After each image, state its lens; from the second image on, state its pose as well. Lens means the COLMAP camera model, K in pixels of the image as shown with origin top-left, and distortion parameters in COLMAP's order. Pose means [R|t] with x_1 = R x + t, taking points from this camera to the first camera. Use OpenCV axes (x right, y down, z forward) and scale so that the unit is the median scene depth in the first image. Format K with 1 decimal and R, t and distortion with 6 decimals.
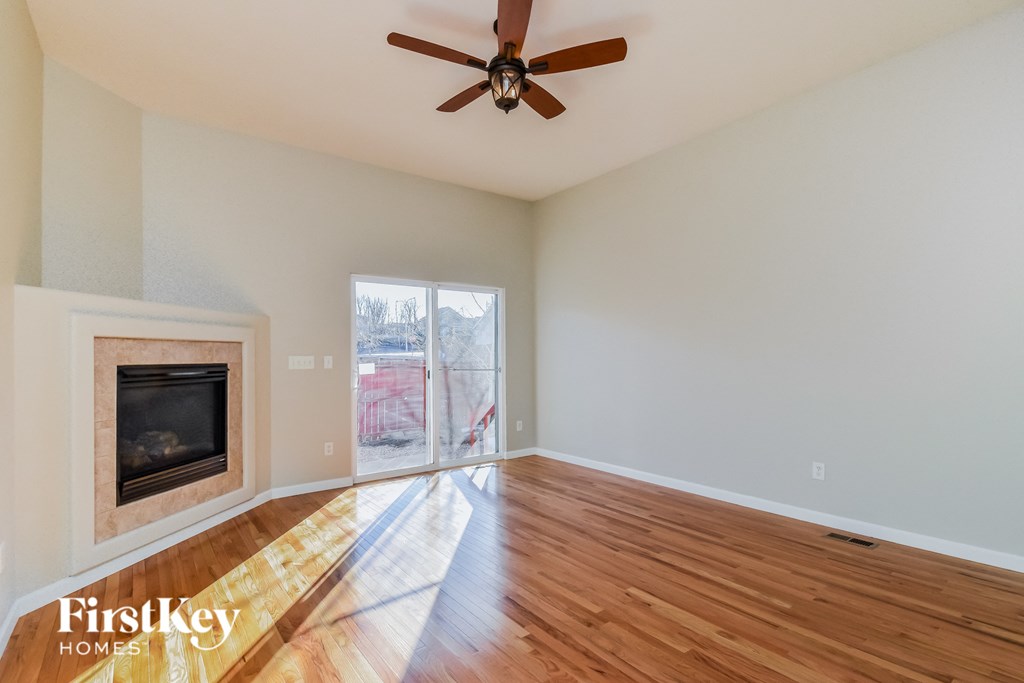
lens RADIAL K [[454.1, 0, 519.9], [0, 454.1, 348.5], [0, 0, 1]] dist [-0.000709, -0.000264]
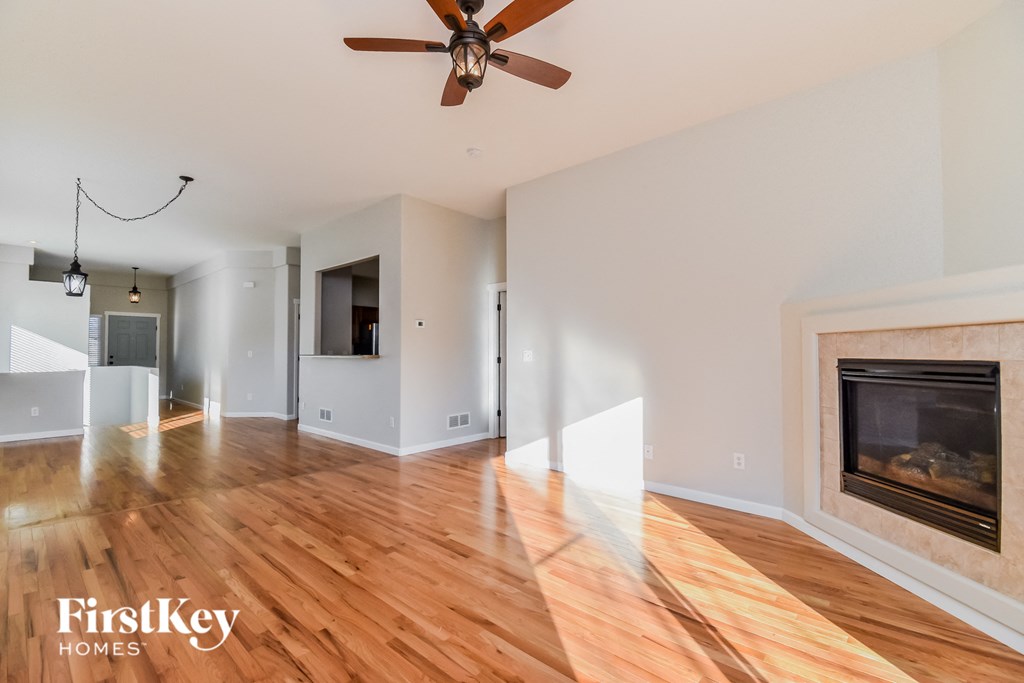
lens RADIAL K [[454.1, 0, 519.9], [0, 454.1, 348.5], [0, 0, 1]] dist [-0.000709, -0.000264]
pose [[-0.979672, 0.006325, -0.200508, 0.058088], [0.012387, 0.999503, -0.028995, 0.034069], [0.200225, -0.030889, -0.979263, 1.853785]]
